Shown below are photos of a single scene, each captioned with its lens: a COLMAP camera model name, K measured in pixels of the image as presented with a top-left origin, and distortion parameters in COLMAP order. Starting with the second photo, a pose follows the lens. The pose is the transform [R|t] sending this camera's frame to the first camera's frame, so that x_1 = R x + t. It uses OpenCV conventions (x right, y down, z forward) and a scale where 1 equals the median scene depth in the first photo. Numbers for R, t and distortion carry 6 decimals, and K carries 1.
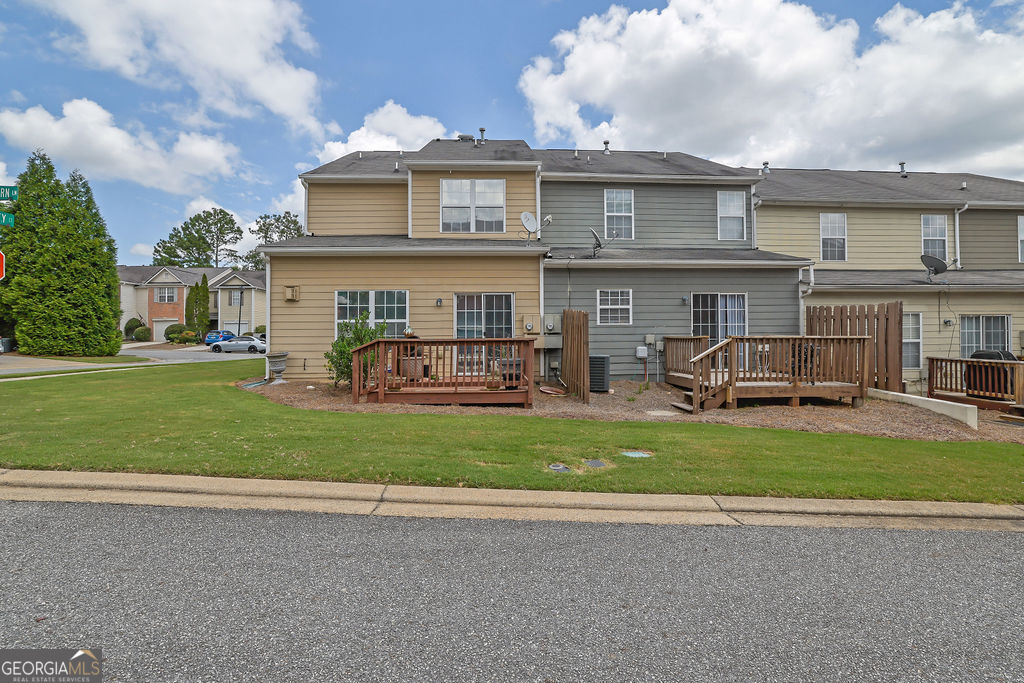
lens RADIAL K [[439.5, 0, 514.3], [0, 439.5, 335.9], [0, 0, 1]] dist [-0.050941, 0.017697]
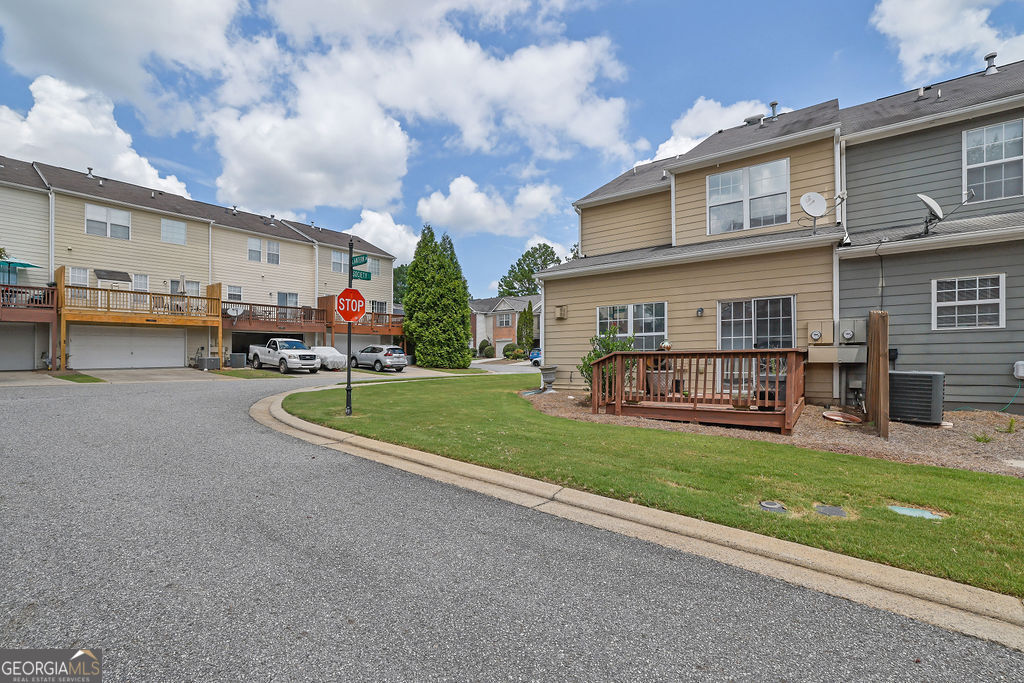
lens RADIAL K [[449.0, 0, 507.5], [0, 449.0, 351.3], [0, 0, 1]] dist [-0.050154, 0.019538]
pose [[0.774928, -0.010868, -0.631957, 0.119503], [0.009952, 0.999938, -0.004993, 0.006756], [0.631972, -0.002420, 0.774988, 0.029364]]
